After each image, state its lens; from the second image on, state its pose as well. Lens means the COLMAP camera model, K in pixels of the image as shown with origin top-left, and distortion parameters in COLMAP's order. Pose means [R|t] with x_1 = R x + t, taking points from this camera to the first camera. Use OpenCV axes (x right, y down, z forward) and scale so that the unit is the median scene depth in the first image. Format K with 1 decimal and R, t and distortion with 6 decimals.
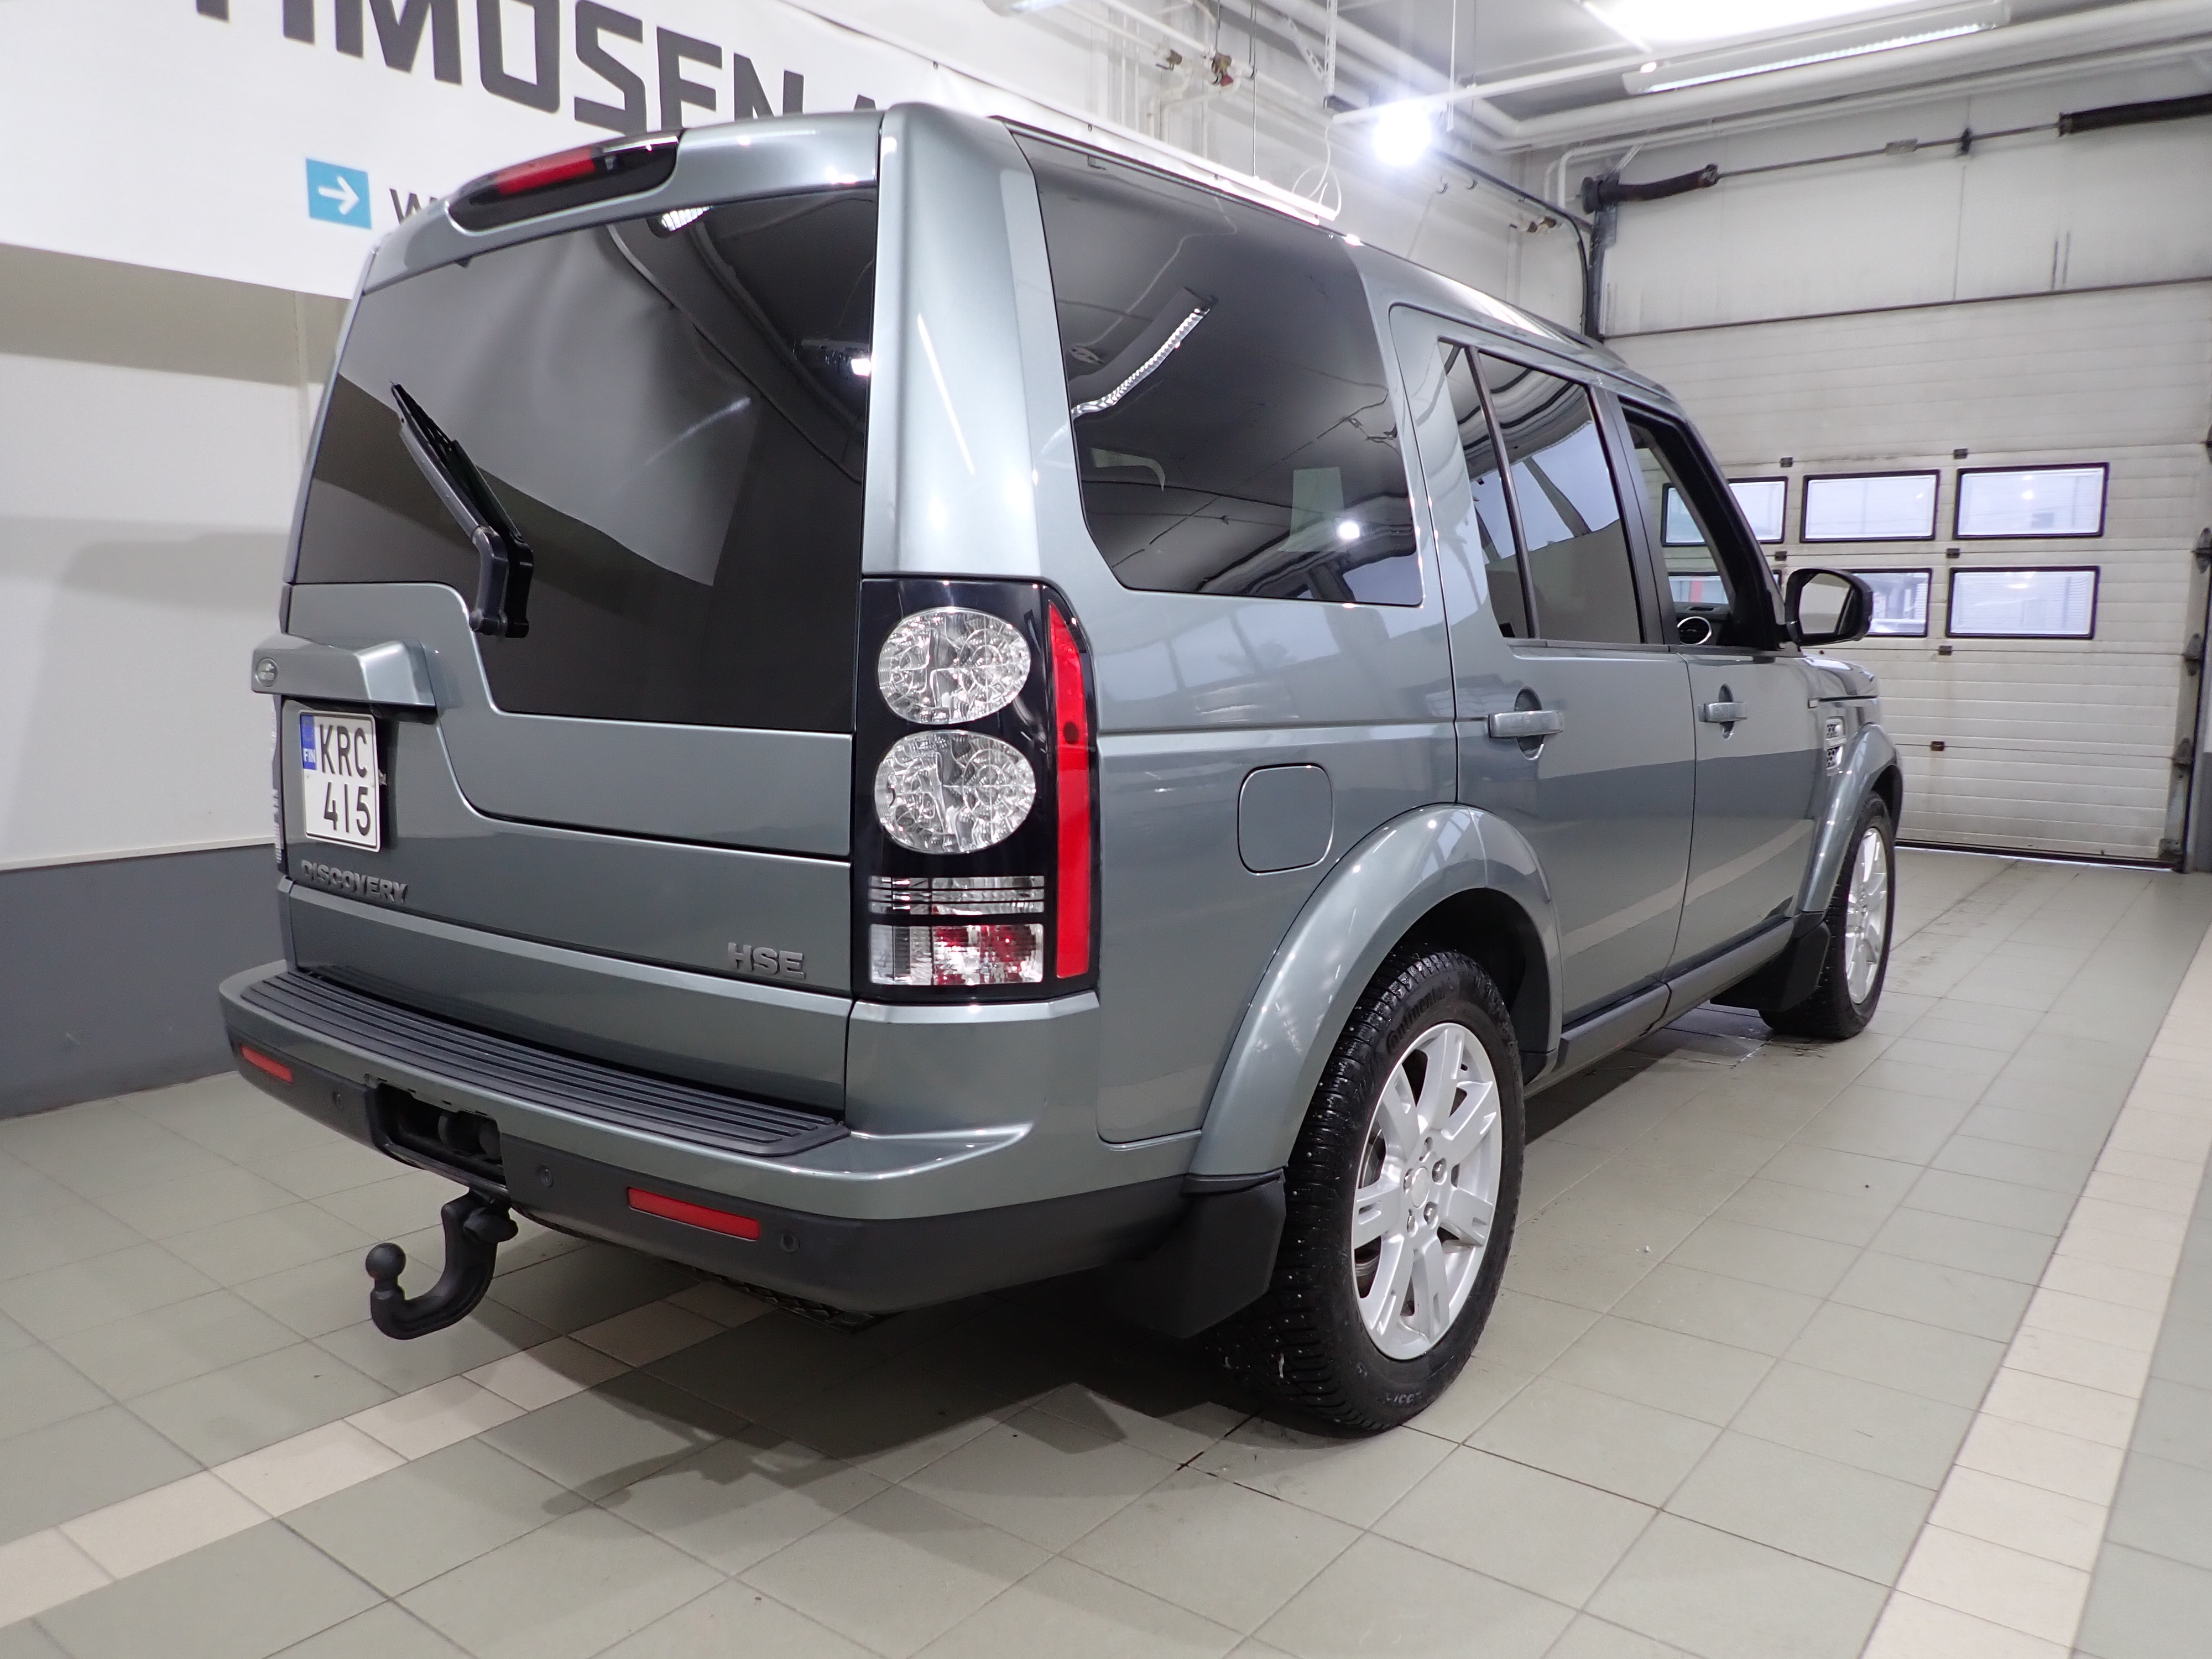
lens RADIAL K [[1626.9, 0, 1099.2], [0, 1626.9, 828.6], [0, 0, 1]] dist [-0.001866, -0.013119]
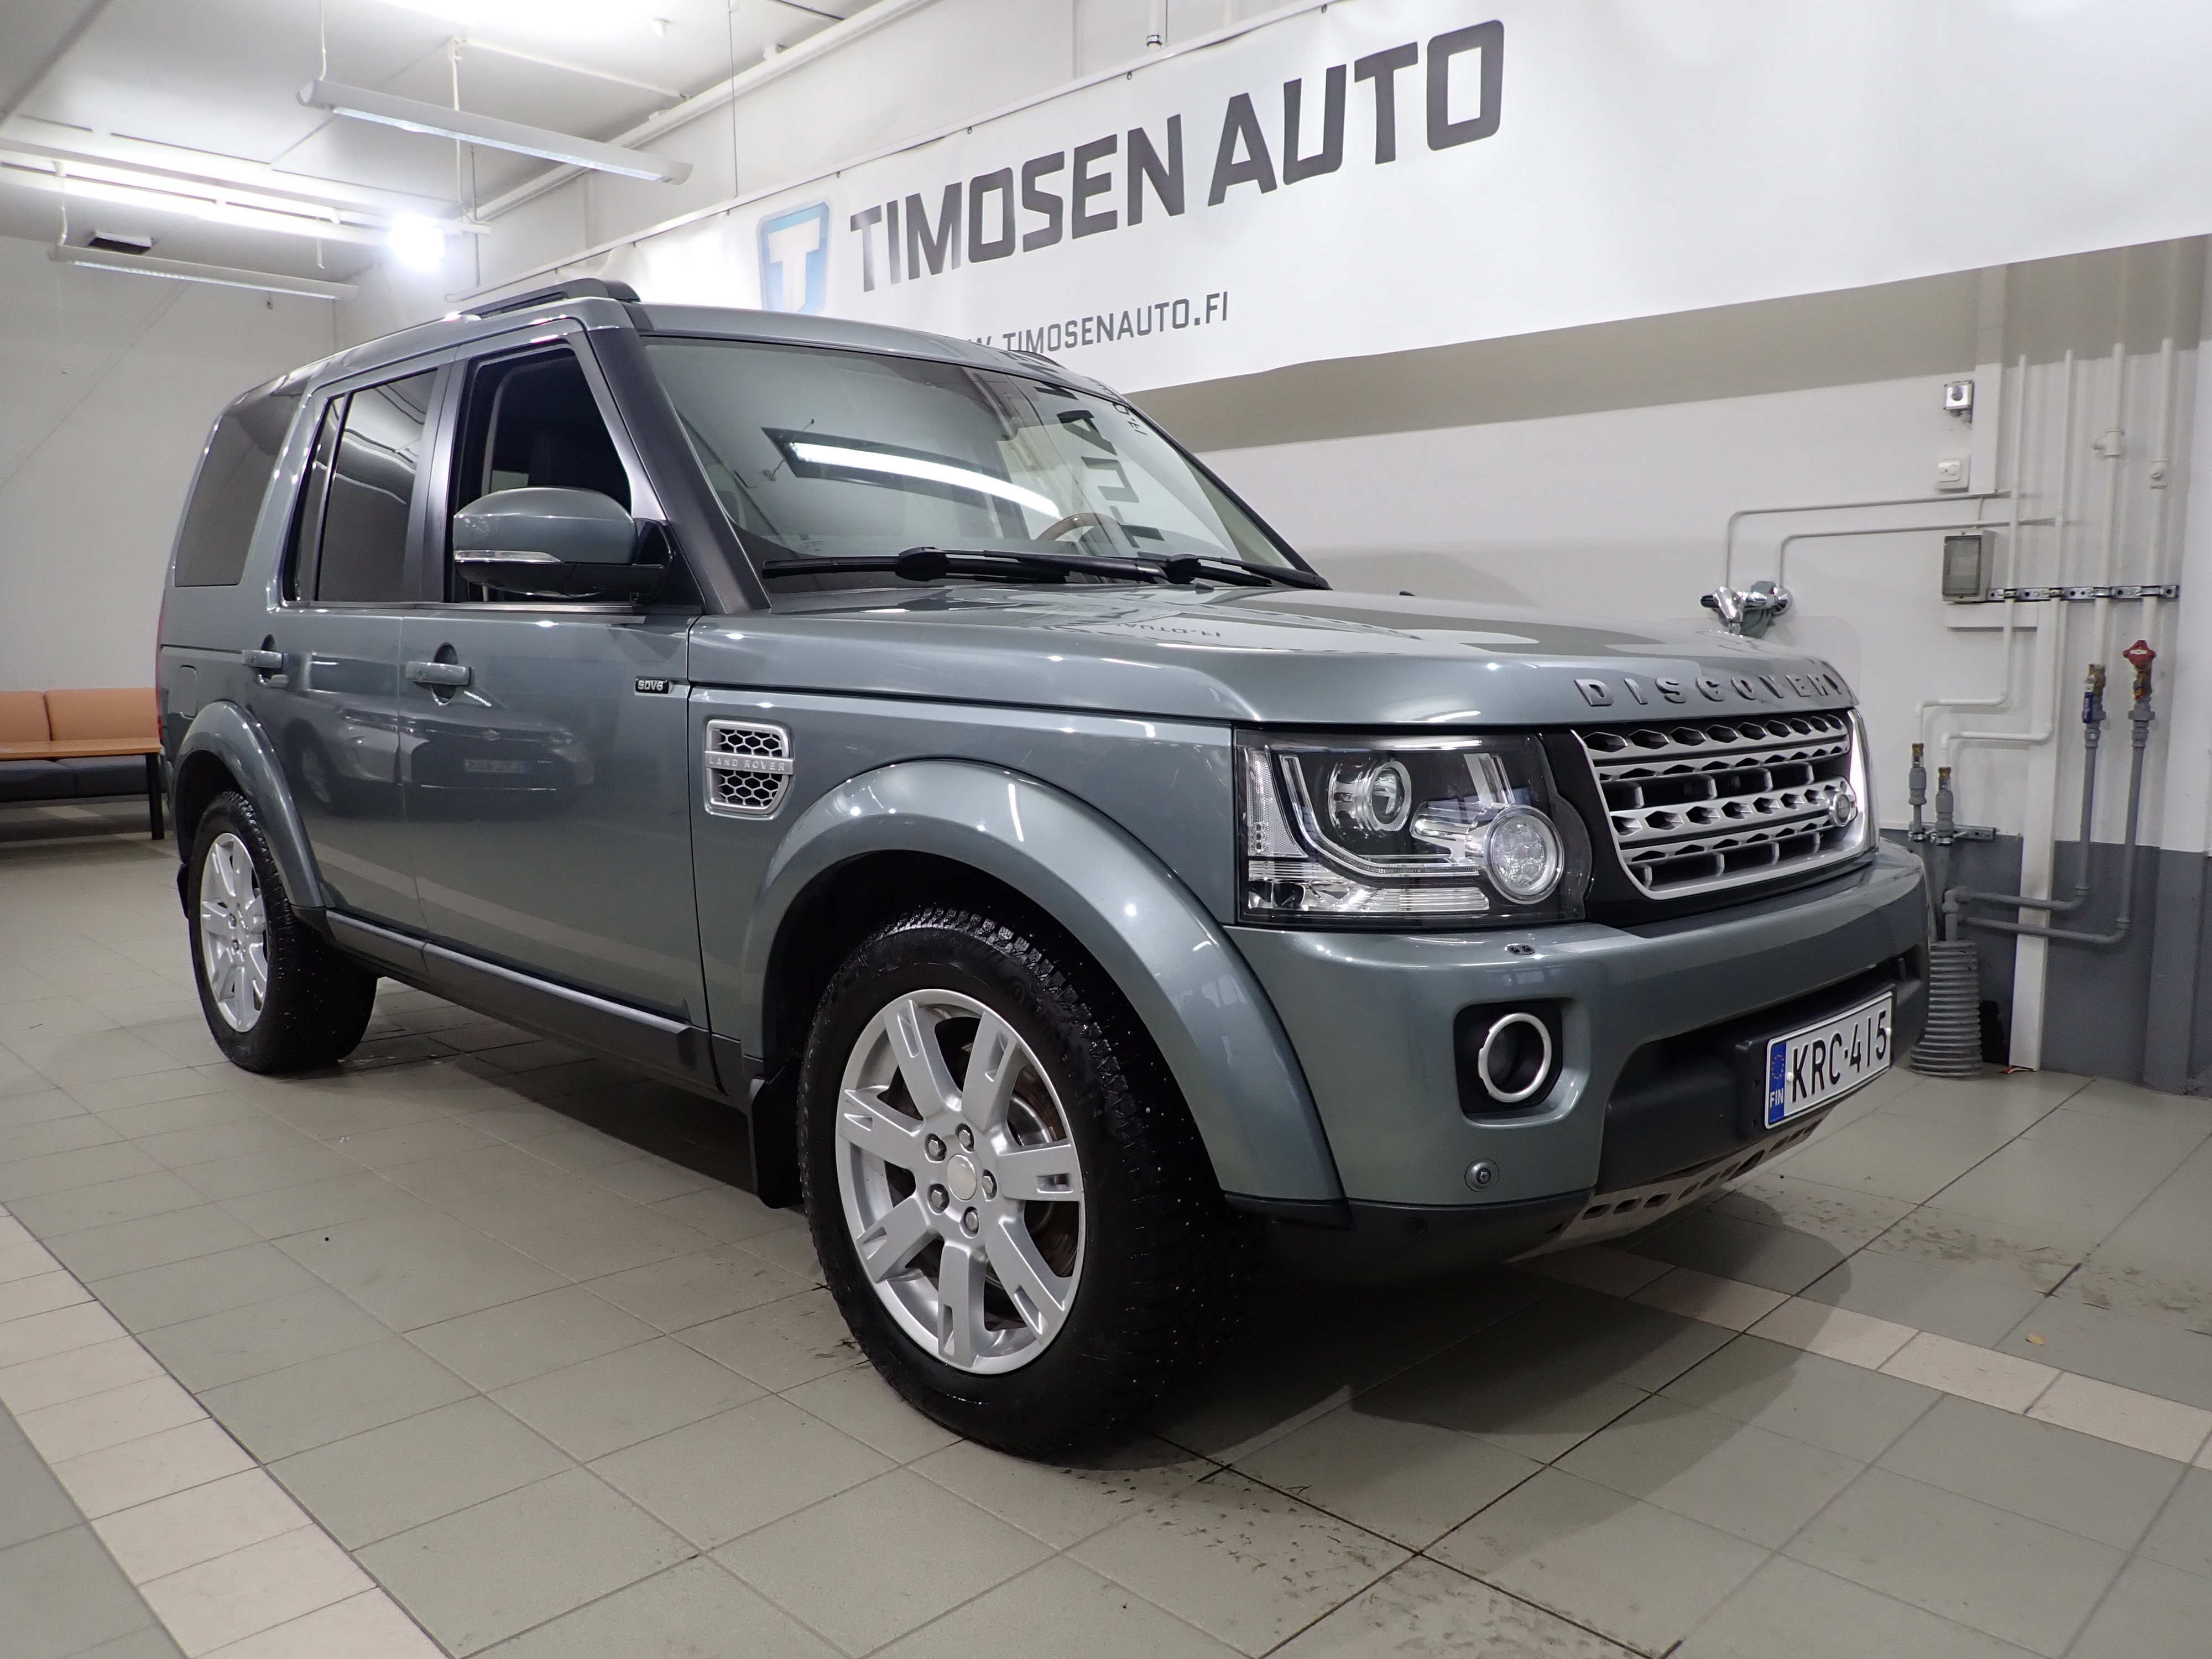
lens RADIAL K [[1626.9, 0, 1100.8], [0, 1626.9, 839.7], [0, 0, 1]] dist [-0.001866, -0.013119]
pose [[-0.124862, 0.106092, -0.986486, 1.691826], [-0.130892, 0.983815, 0.122373, -0.190505], [0.983502, 0.144403, -0.108955, 2.003488]]
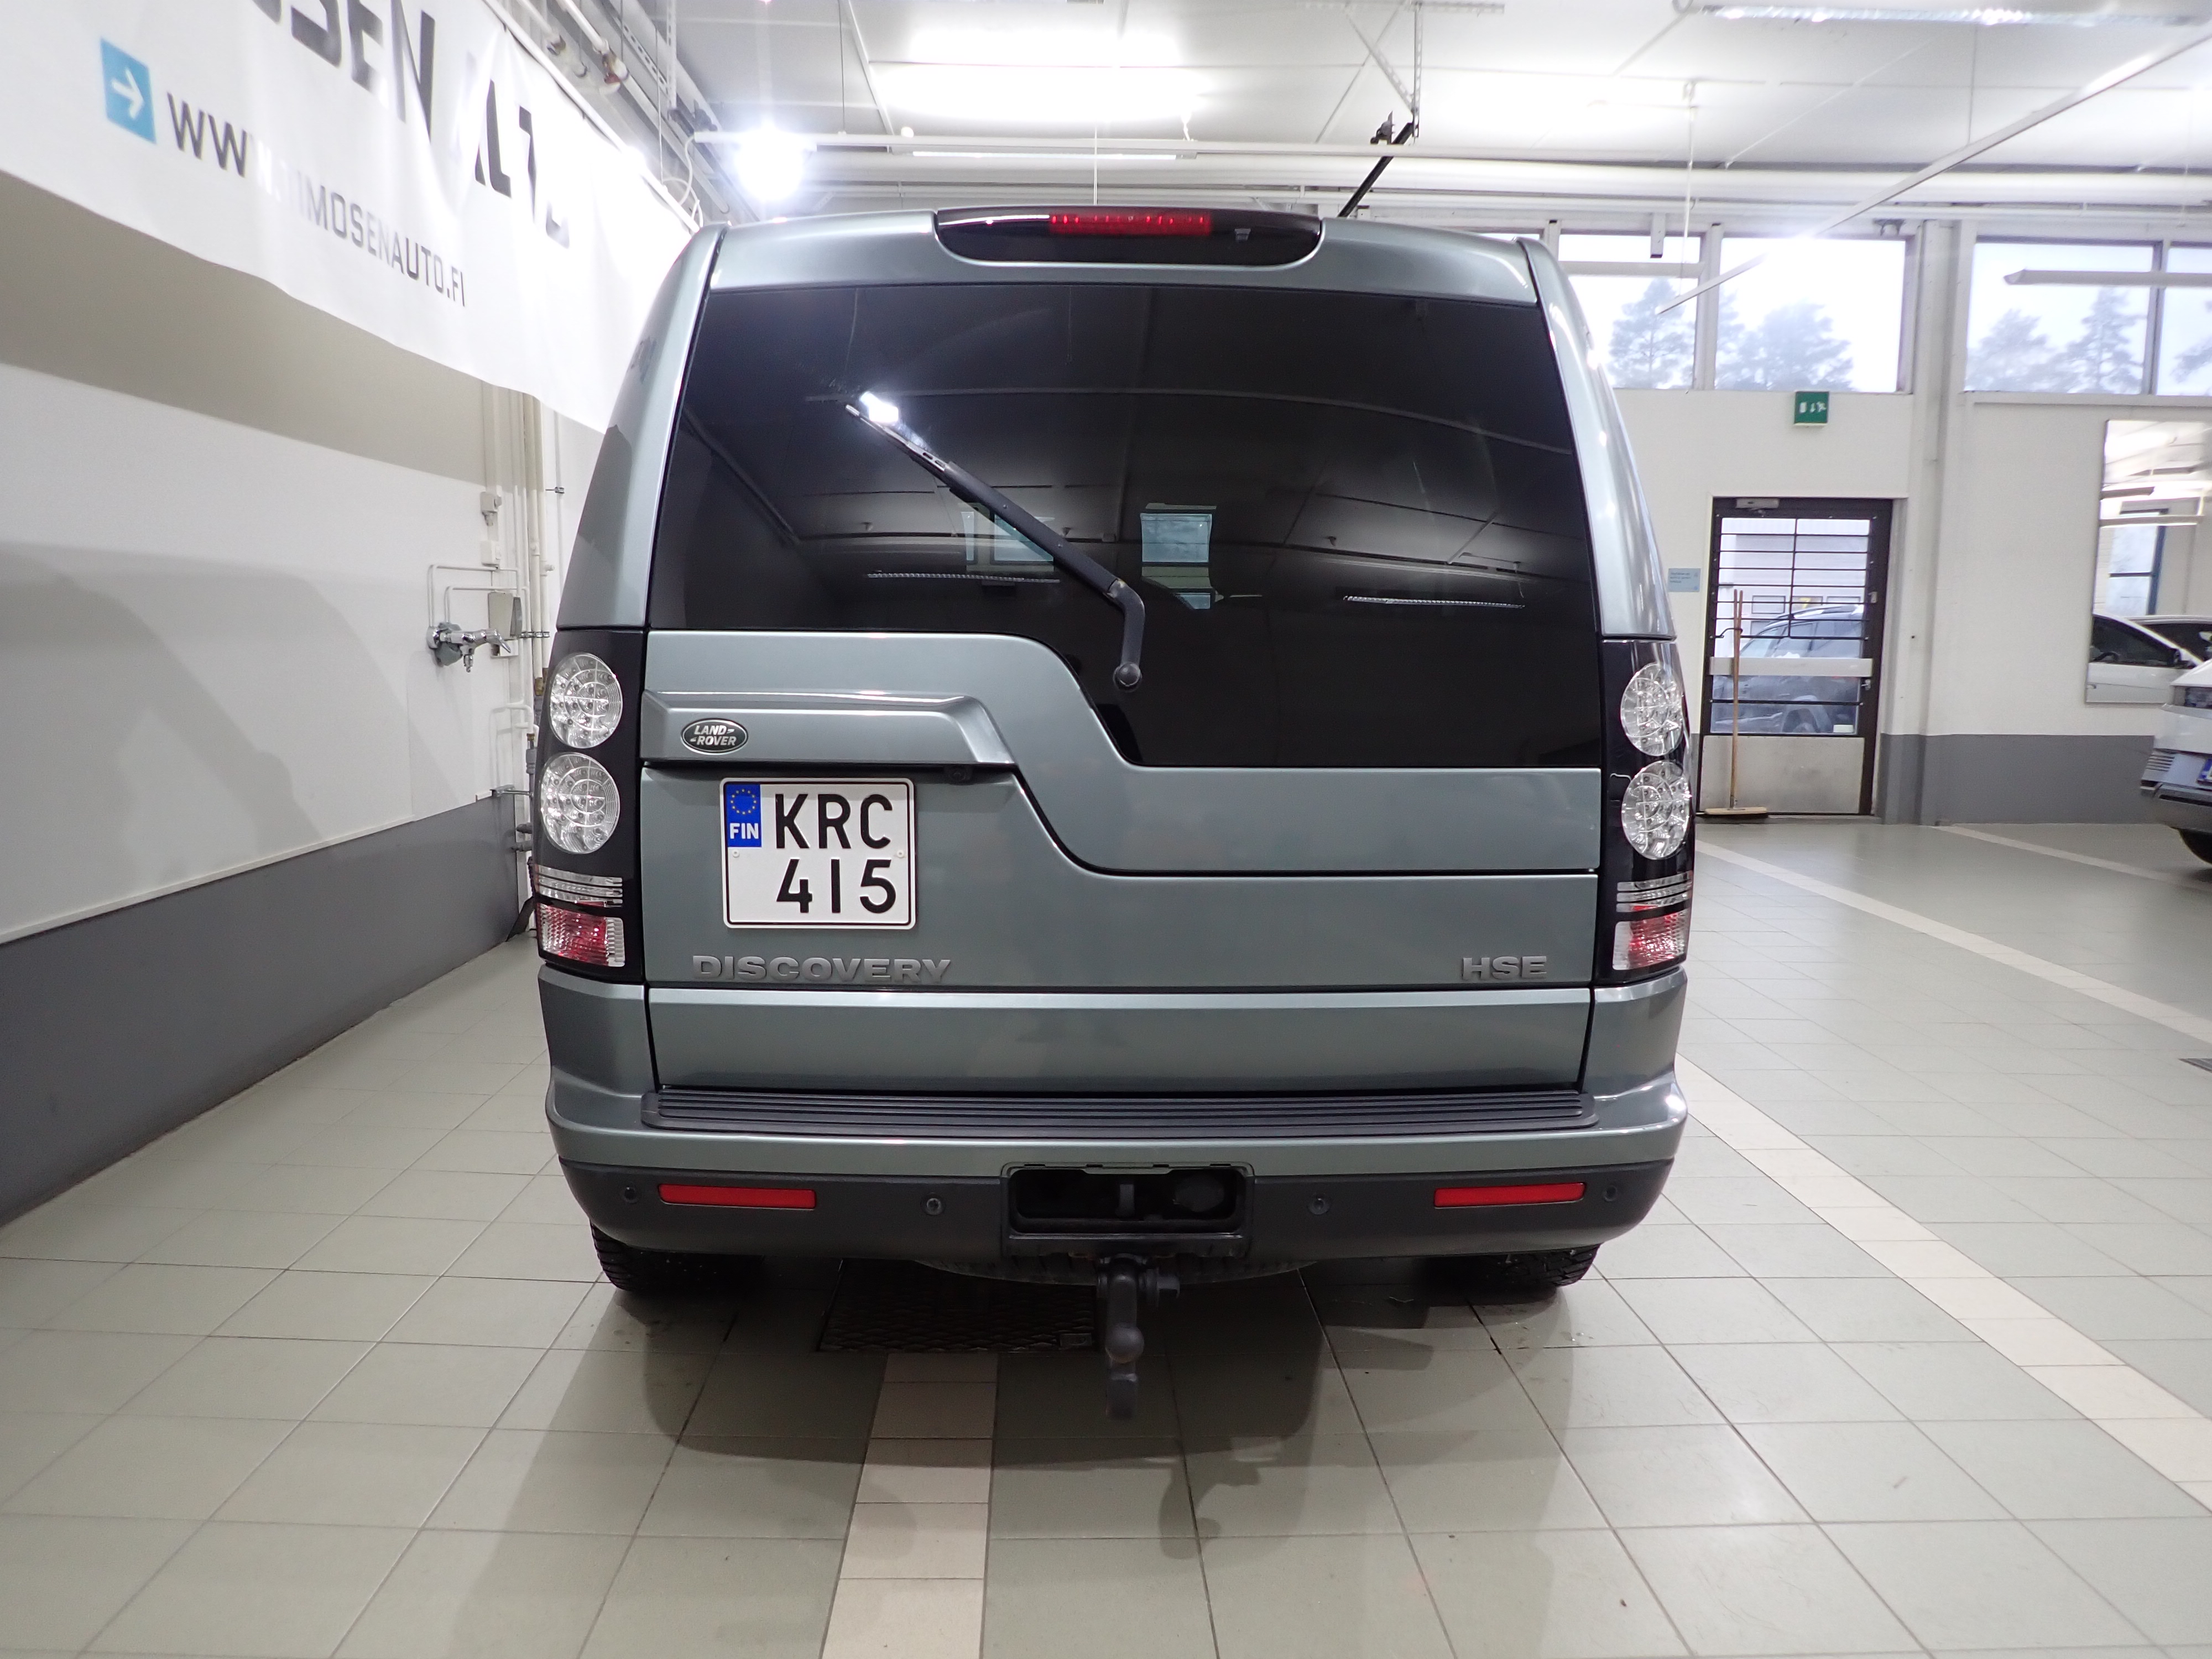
lens RADIAL K [[1626.9, 0, 1095.6], [0, 1626.9, 828.0], [0, 0, 1]] dist [-0.001866, -0.013119]
pose [[0.775064, -0.078387, 0.627002, -0.851391], [0.078416, 0.996537, 0.027652, -0.053833], [-0.626999, 0.027734, 0.778526, 0.207718]]
